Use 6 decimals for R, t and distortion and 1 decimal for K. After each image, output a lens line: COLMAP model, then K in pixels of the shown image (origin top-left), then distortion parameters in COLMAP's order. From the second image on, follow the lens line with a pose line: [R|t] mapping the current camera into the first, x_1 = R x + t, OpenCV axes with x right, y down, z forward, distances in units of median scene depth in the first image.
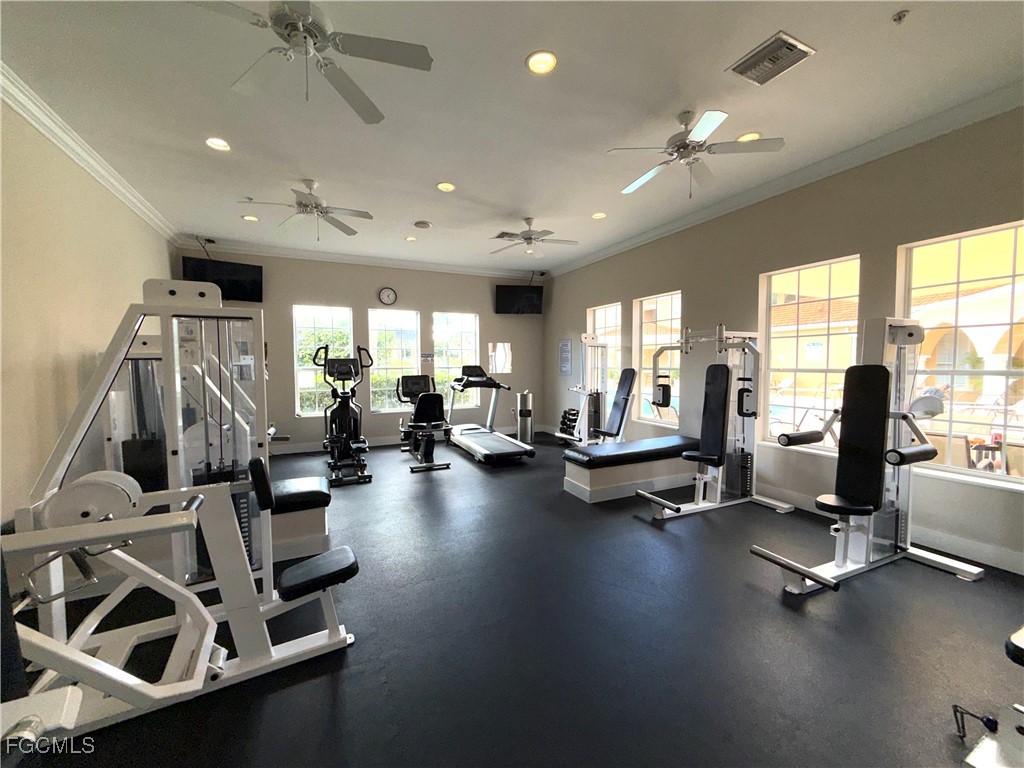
lens RADIAL K [[404.9, 0, 512.0], [0, 404.9, 384.0], [0, 0, 1]] dist [0.001383, 0.000210]
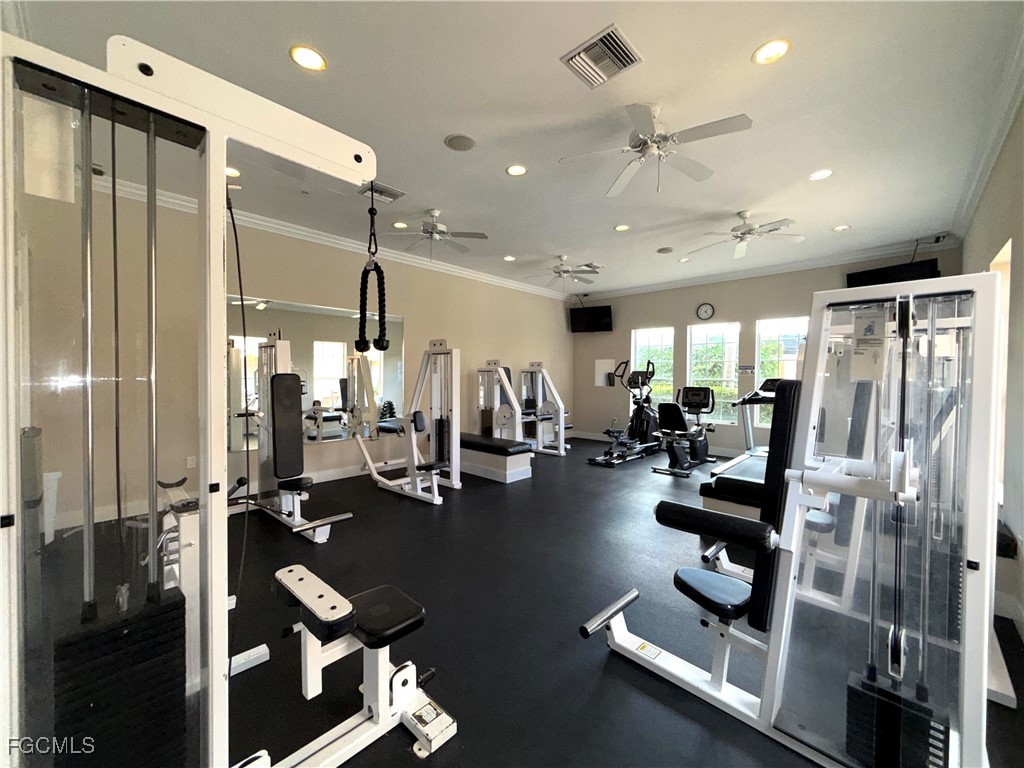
lens RADIAL K [[404.9, 0, 512.0], [0, 404.9, 384.0], [0, 0, 1]] dist [0.001383, 0.000210]
pose [[0.345591, 0.030400, -0.937893, 0.577804], [-0.059197, 0.998191, 0.010542, -0.012091], [0.936516, 0.051877, 0.346765, 0.198967]]
